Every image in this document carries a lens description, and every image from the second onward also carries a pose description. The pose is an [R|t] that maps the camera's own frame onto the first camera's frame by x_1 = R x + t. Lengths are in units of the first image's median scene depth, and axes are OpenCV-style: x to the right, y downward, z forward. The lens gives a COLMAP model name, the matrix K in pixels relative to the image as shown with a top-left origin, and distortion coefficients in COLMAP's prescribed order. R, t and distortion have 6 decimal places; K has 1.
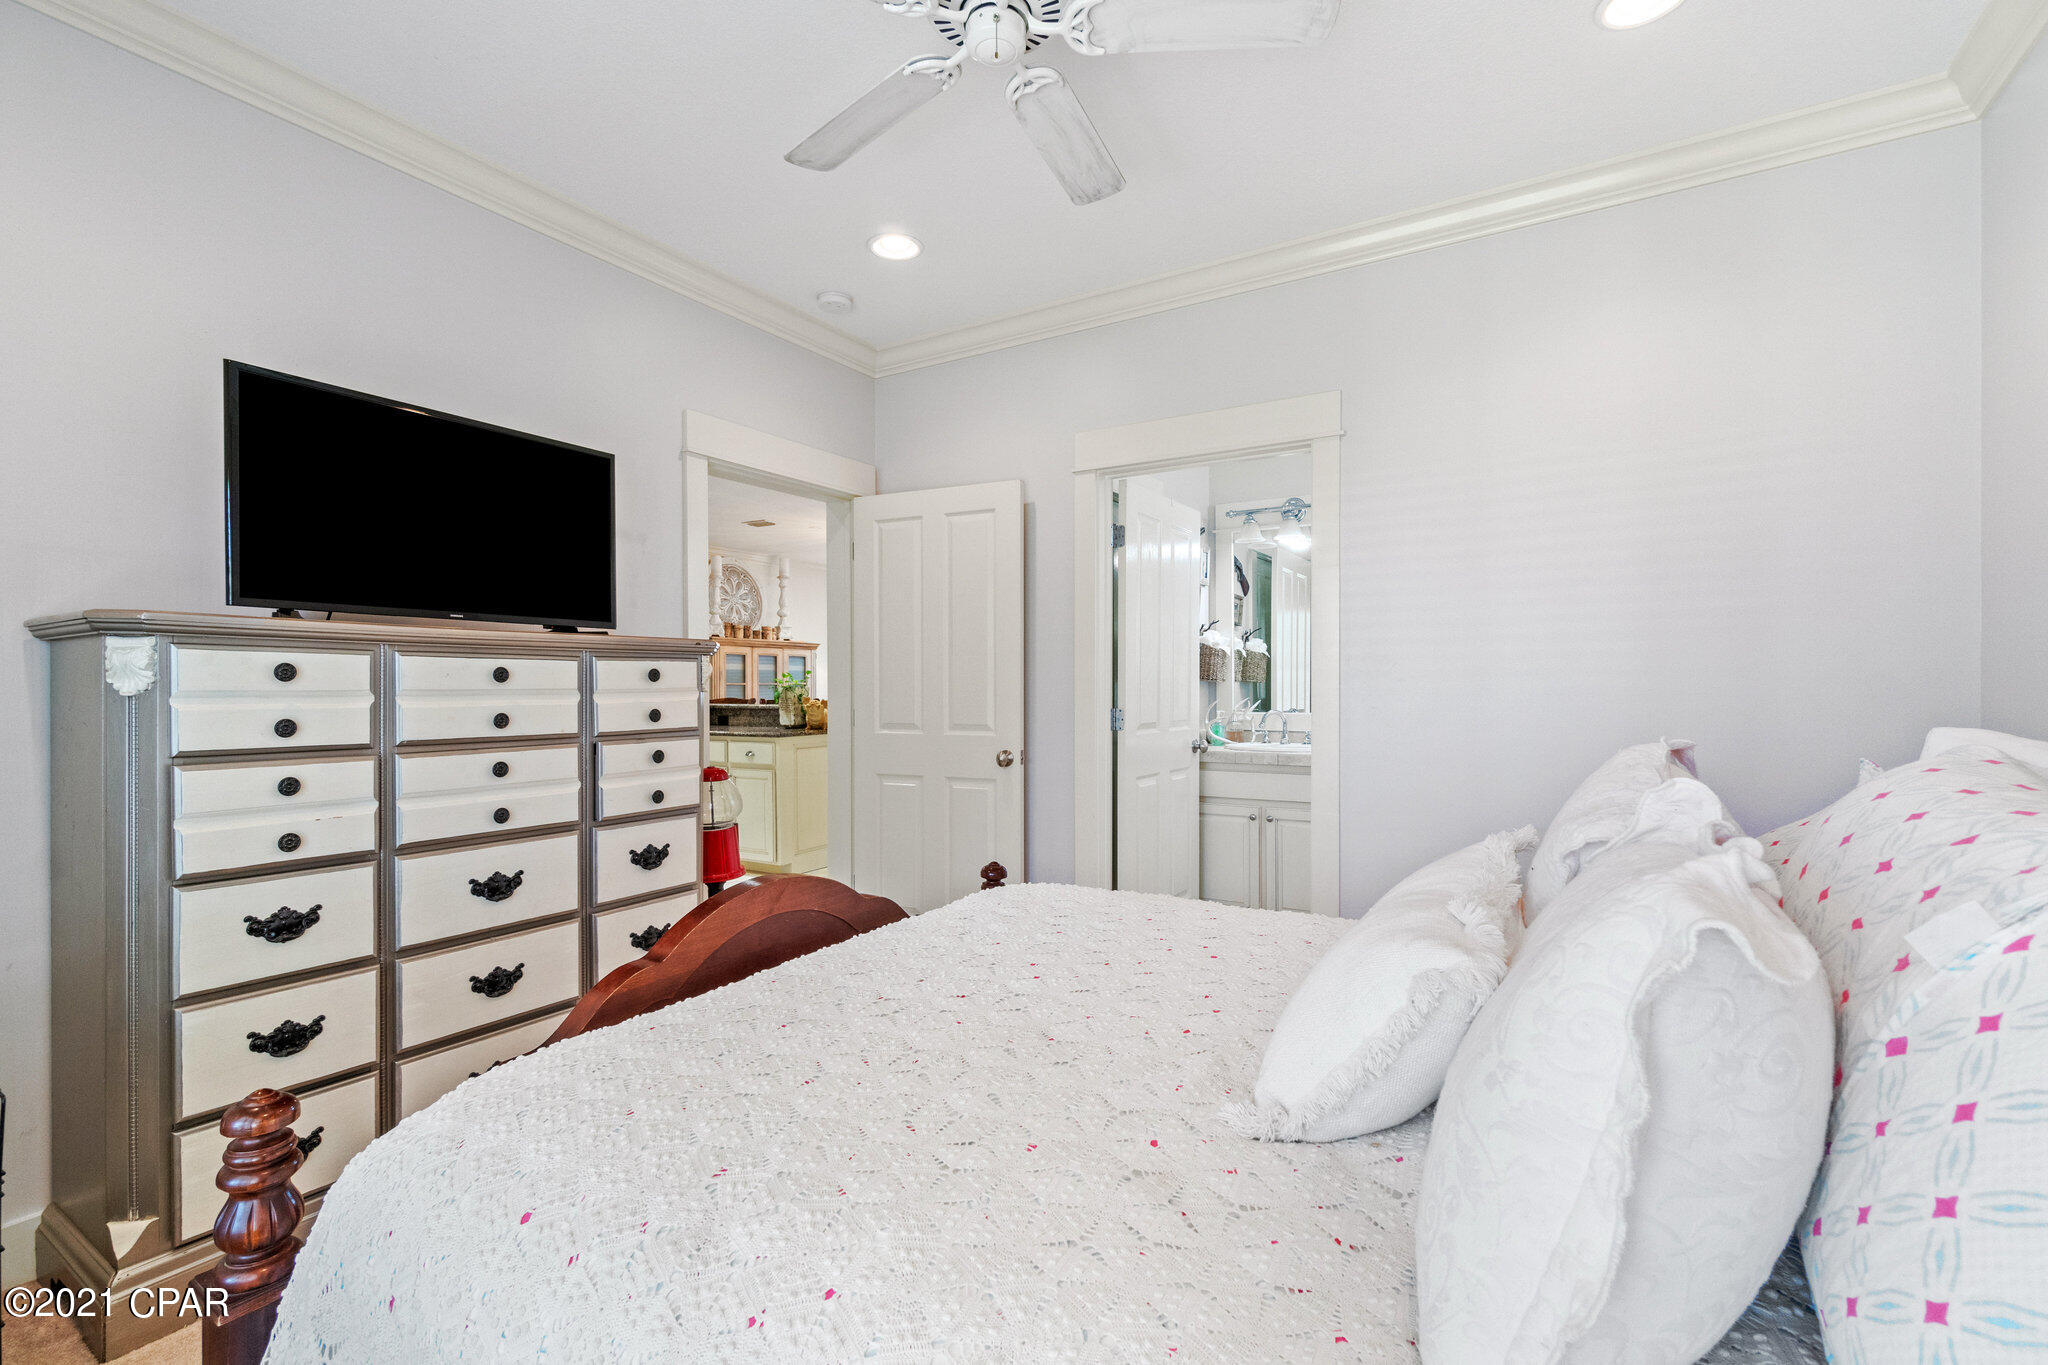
lens RADIAL K [[889.6, 0, 1024.5], [0, 889.6, 683.2], [0, 0, 1]] dist [-0.000596, -0.000052]
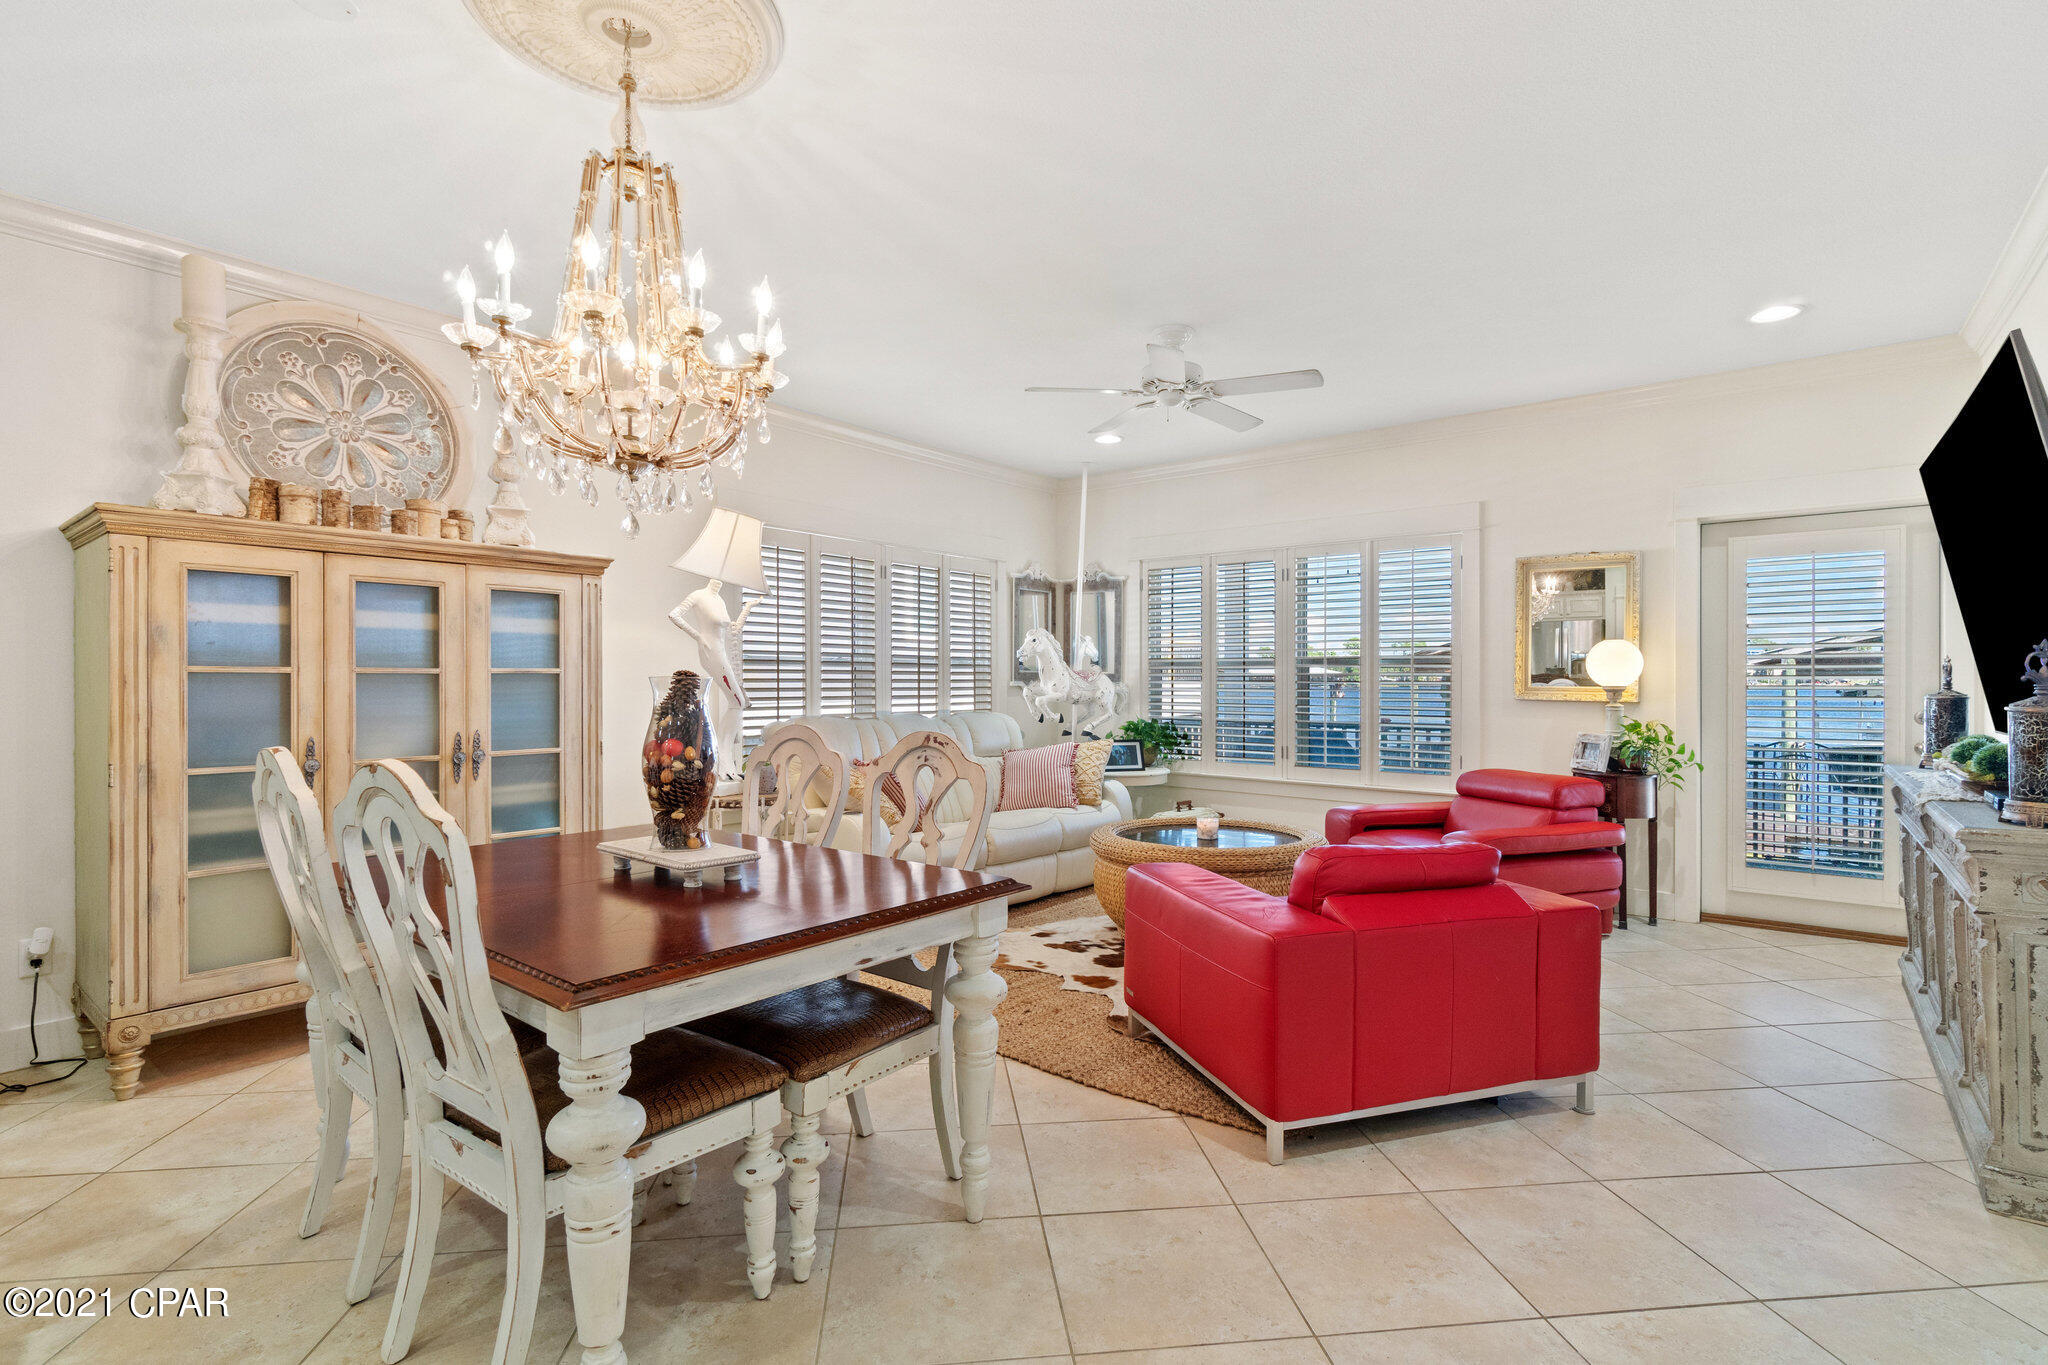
lens RADIAL K [[953.8, 0, 1026.2], [0, 953.8, 686.8], [0, 0, 1]] dist [-0.008395, 0.000179]
pose [[0.991222, 0.003038, -0.132173, -0.014520], [-0.002072, 0.999970, 0.007446, 0.003782], [0.132191, -0.007107, 0.991199, 0.680780]]
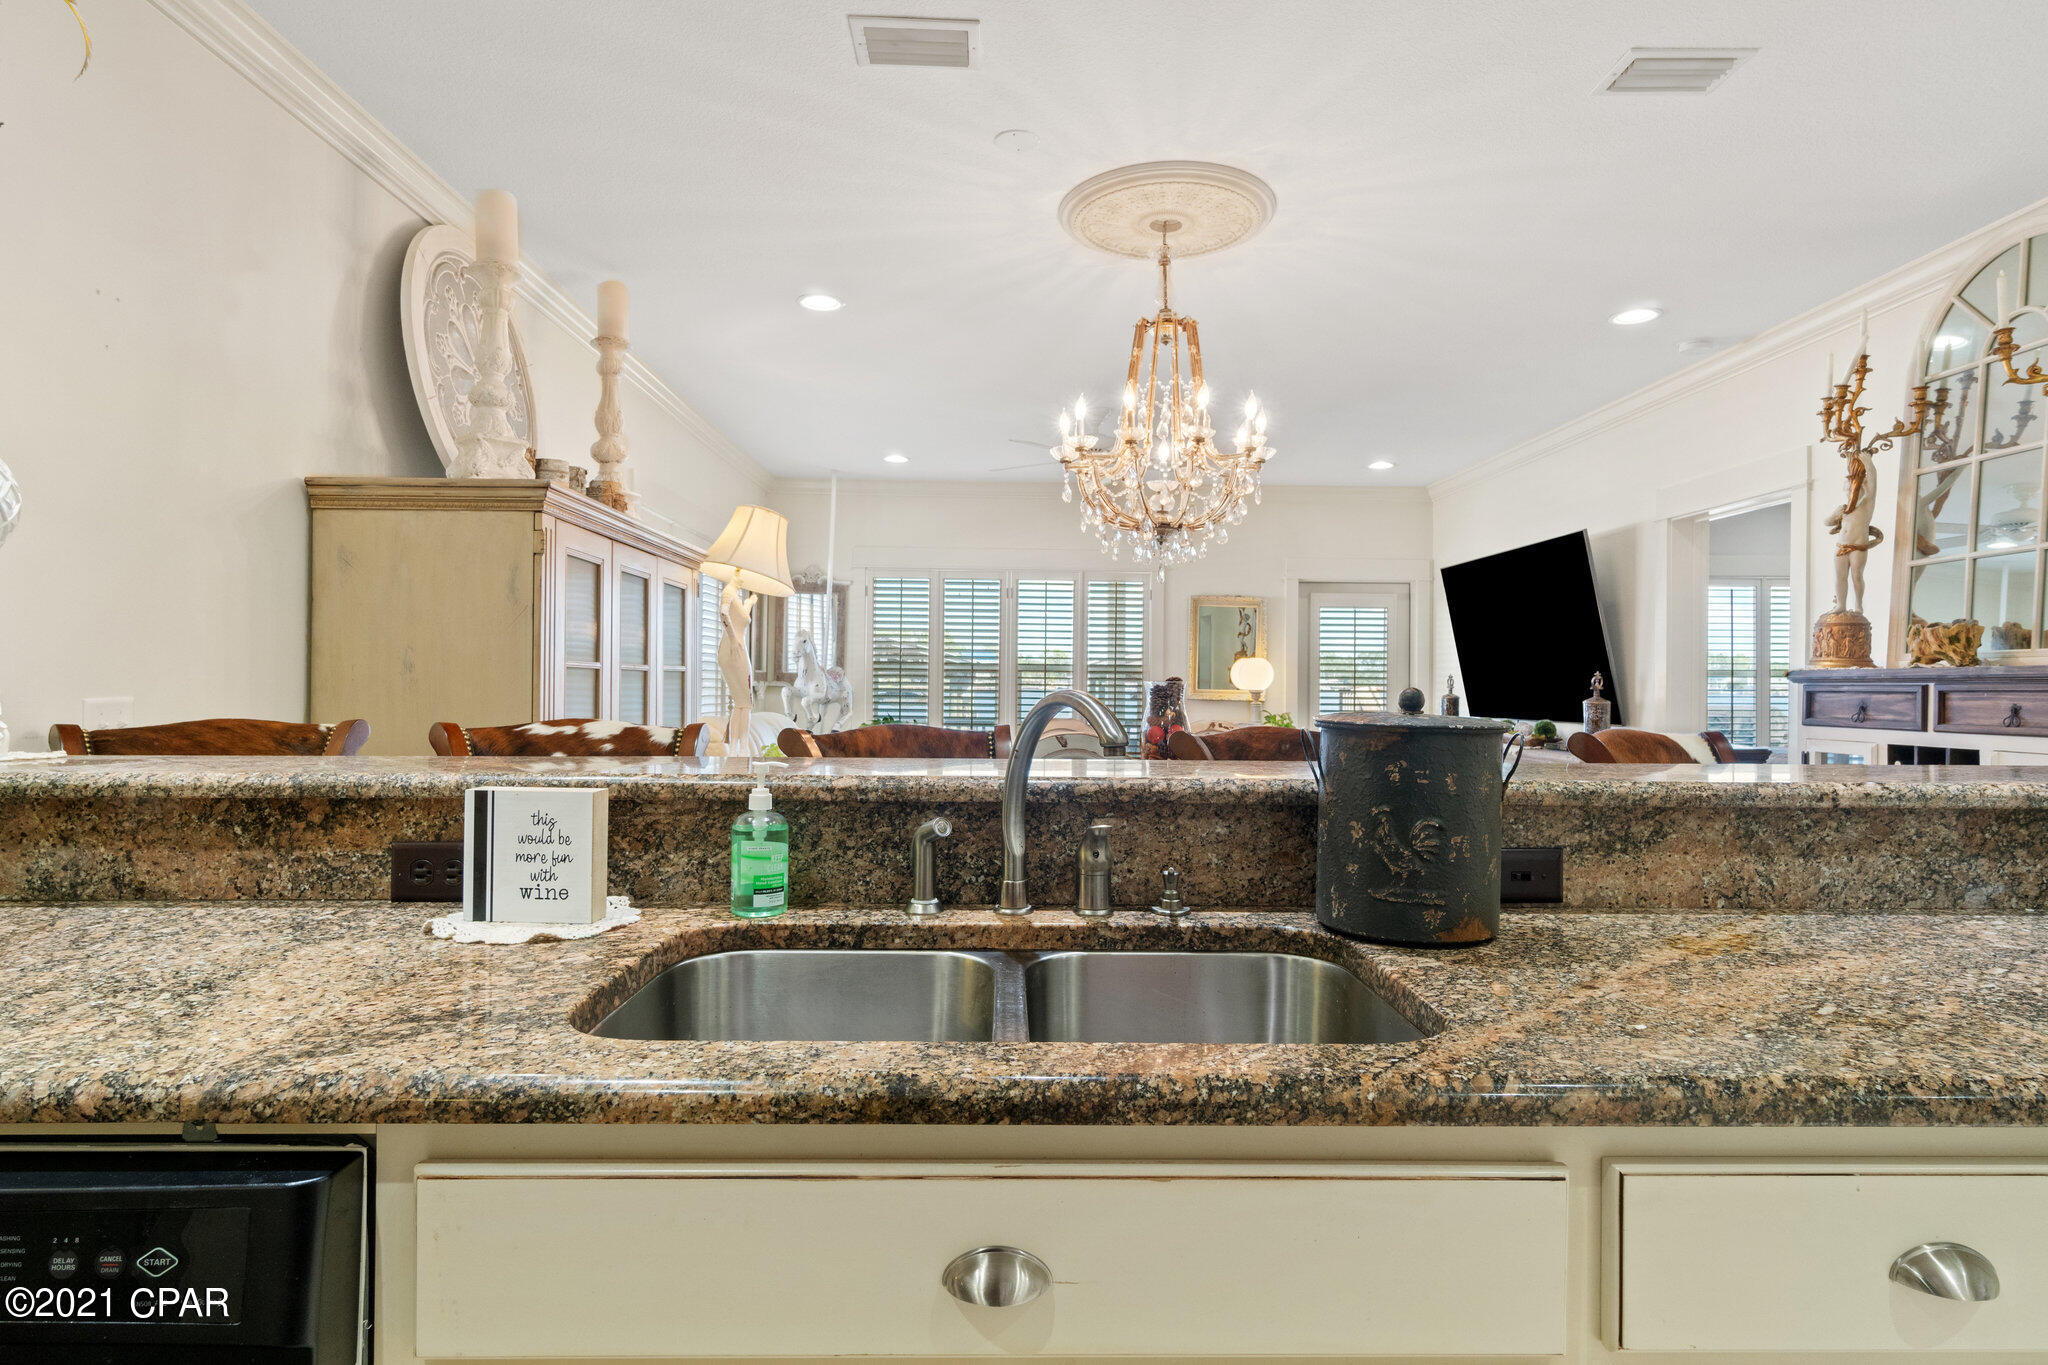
lens RADIAL K [[1078.7, 0, 1017.9], [0, 1078.7, 672.6], [0, 0, 1]] dist [0.004698, 0.001117]
pose [[0.851265, 0.018009, 0.524427, -0.368773], [-0.014531, 0.999837, -0.010746, 0.004690], [-0.524535, 0.001527, 0.851388, 0.611101]]
